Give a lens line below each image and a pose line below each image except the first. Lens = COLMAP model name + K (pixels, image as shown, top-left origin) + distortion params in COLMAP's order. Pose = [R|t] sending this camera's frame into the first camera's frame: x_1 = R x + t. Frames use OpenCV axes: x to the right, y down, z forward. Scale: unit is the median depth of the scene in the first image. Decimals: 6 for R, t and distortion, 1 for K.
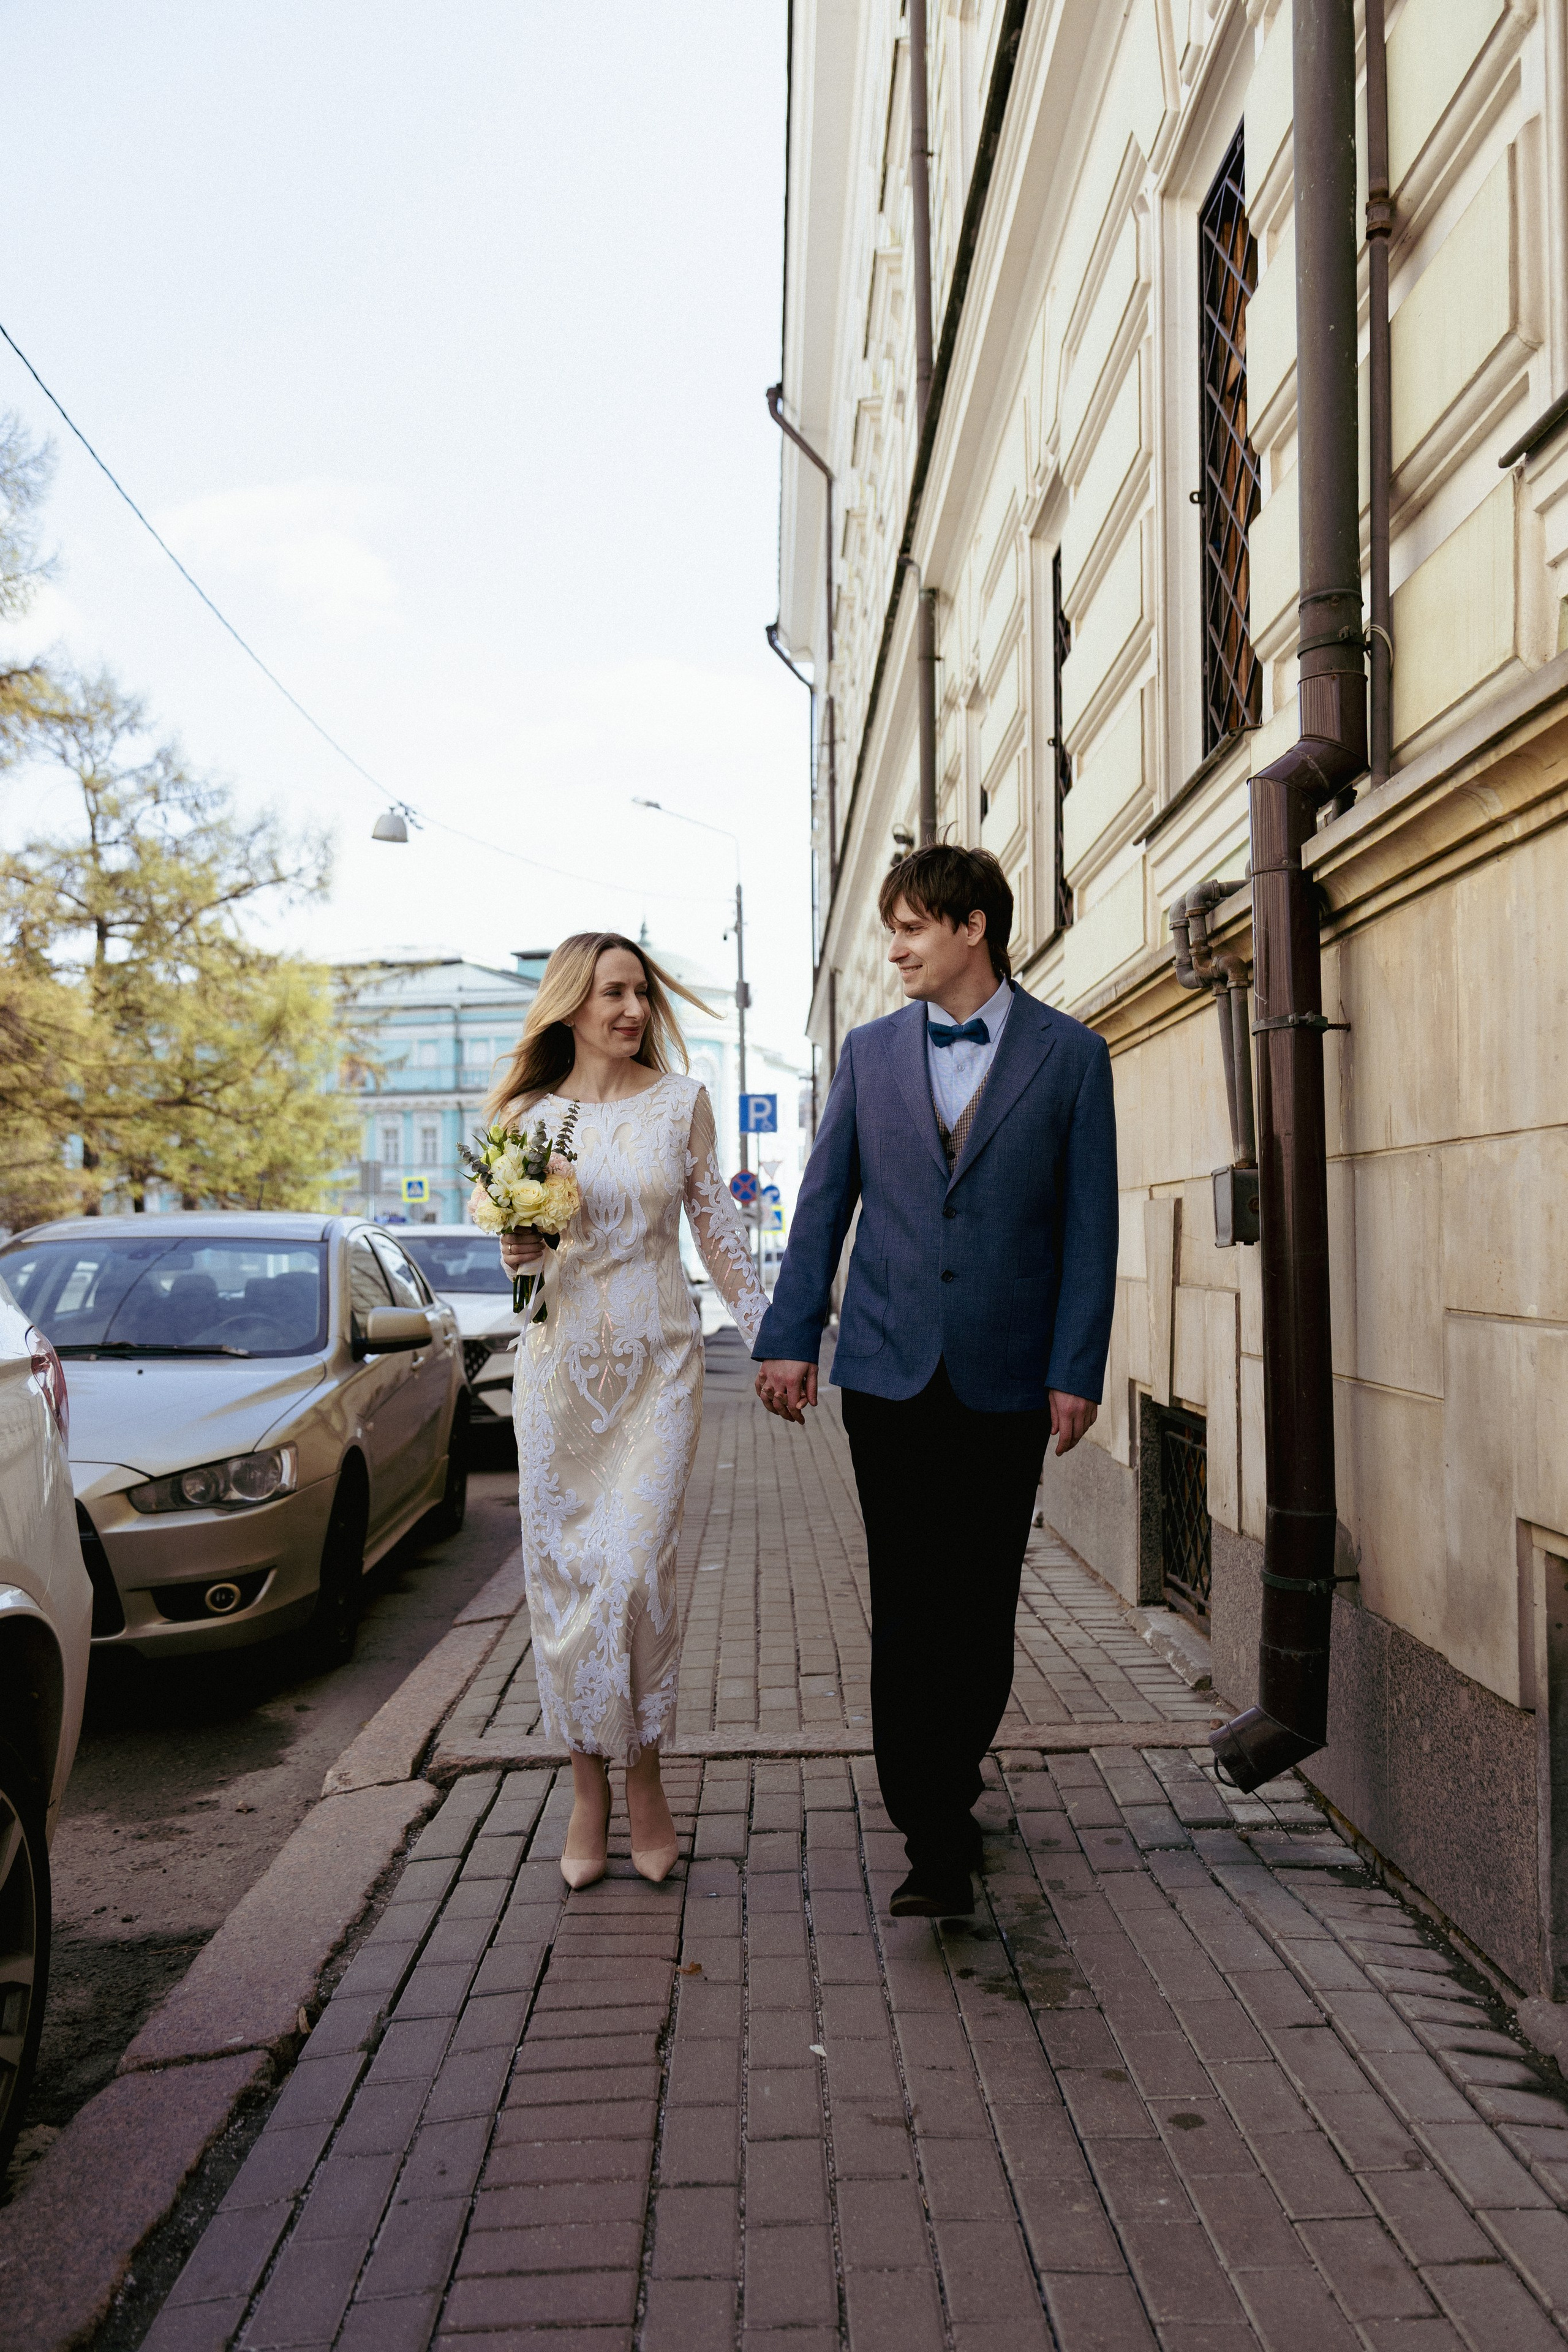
lens RADIAL K [[1921.4, 0, 784.0], [0, 1921.4, 1176.0], [0, 0, 1]] dist [-0.002064, -0.019299]
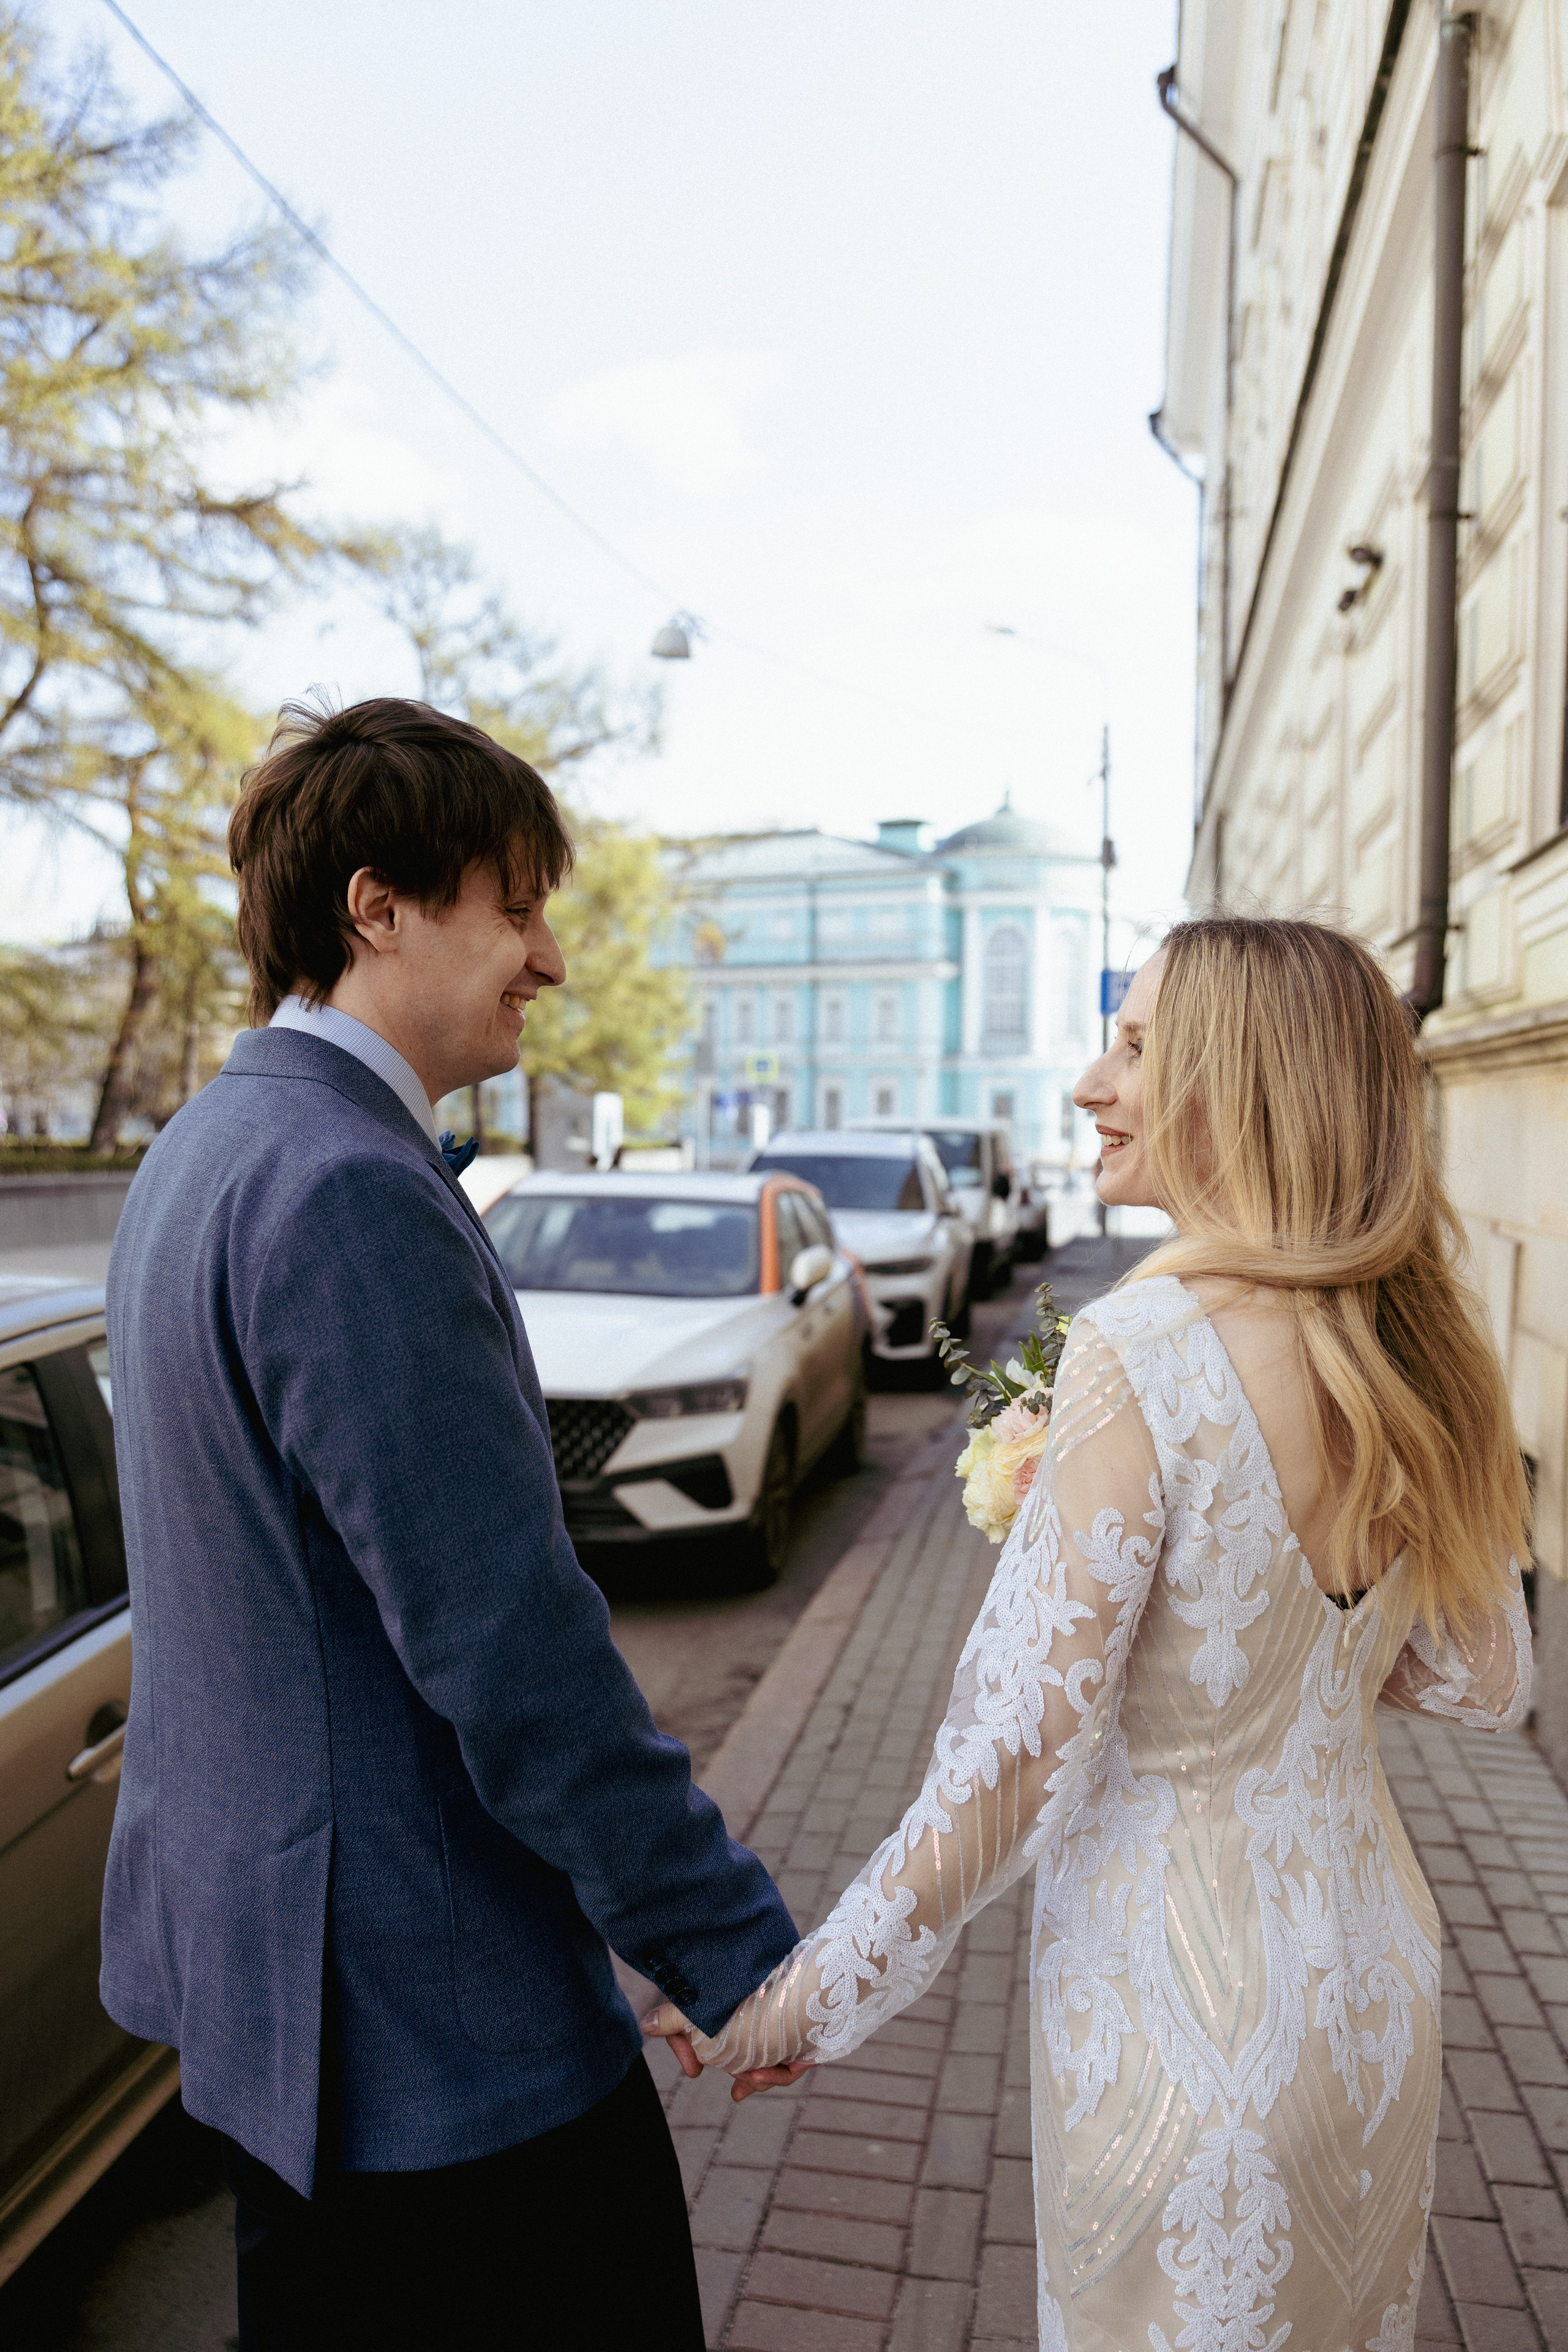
lens RADIAL K [[1760.7, 0, 784.0], [0, 1760.7, 1176.0], [0, 0, 1]] dist [0.014773, -0.028762]
pose [[0.979020, 0.024278, -0.202311, -0.000434], [-0.008759, 0.996973, 0.077252, -0.008070], [0.203574, -0.073859, 0.976270, 0.163127]]
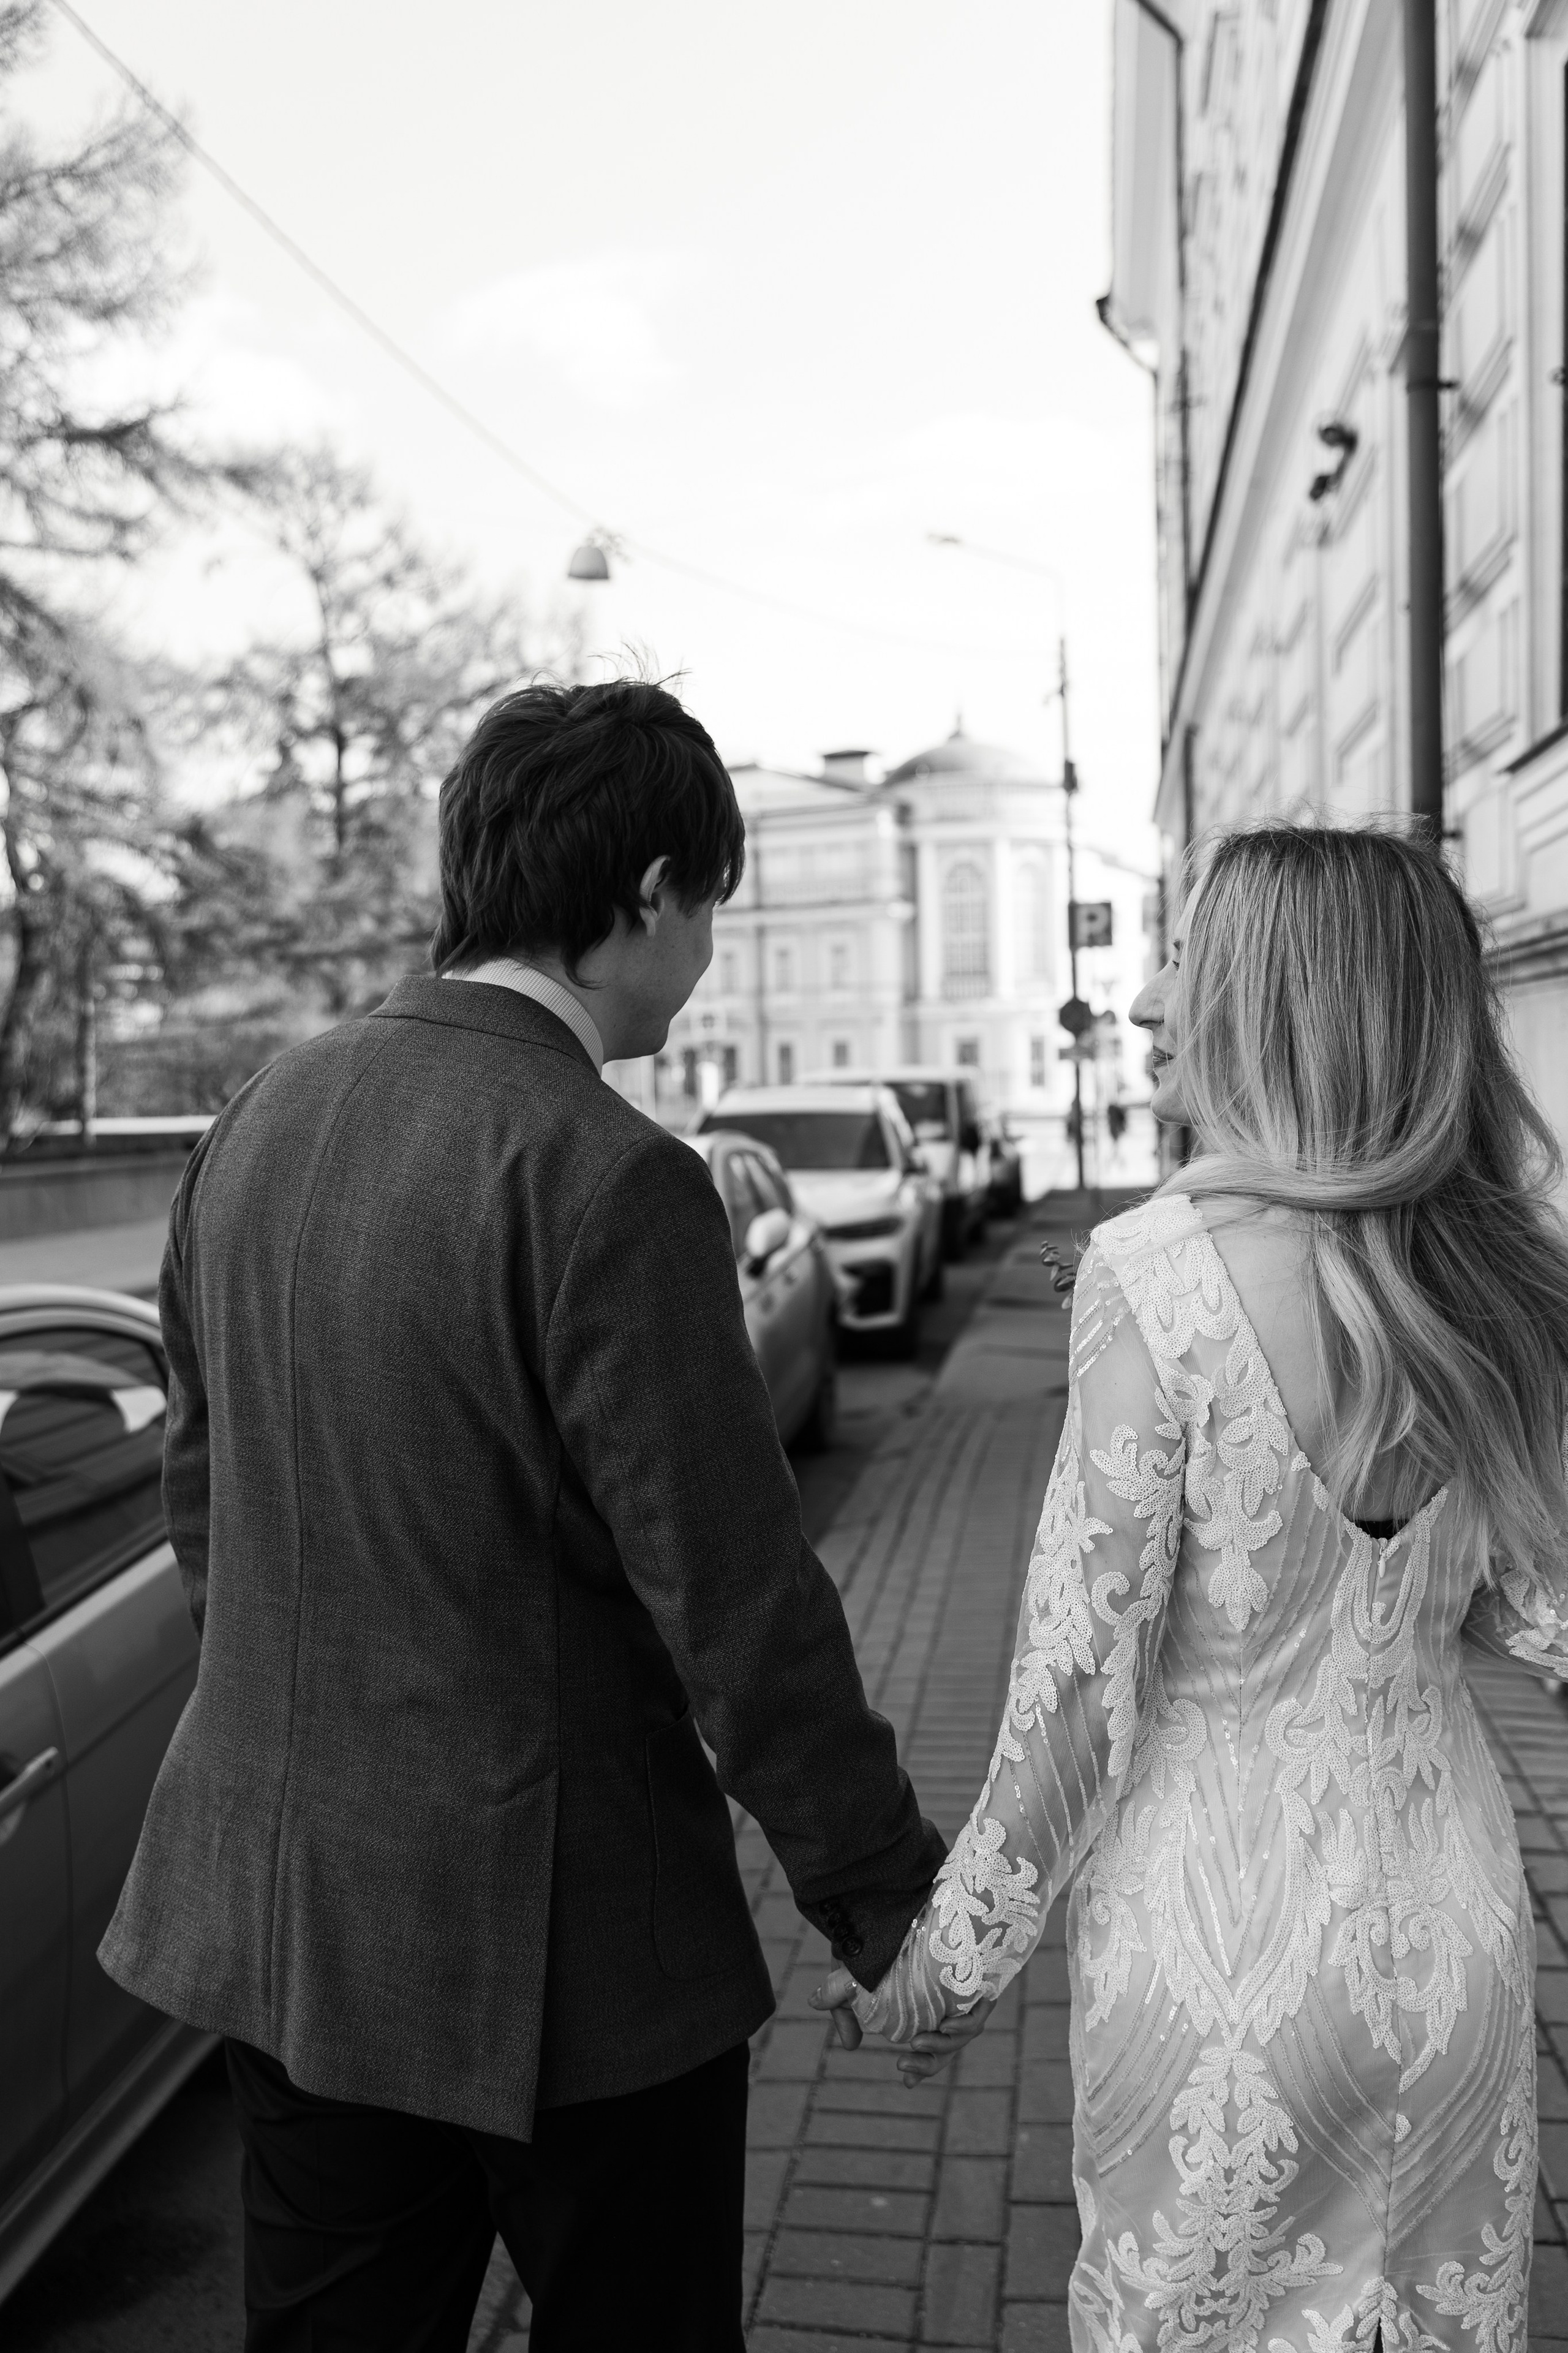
lens RADIAL K [[1881.8, 0, 786.3], [0, 1881.8, 1157.9], [0, 0, 1]] dist [0.036298, -0.008149]
pose [[0.984129, -0.015170, -0.176804, -0.001006], [0.031047, 0.995691, 0.087383, -0.007144], [0.174717, -0.091485, 0.980359, 0.166986]]
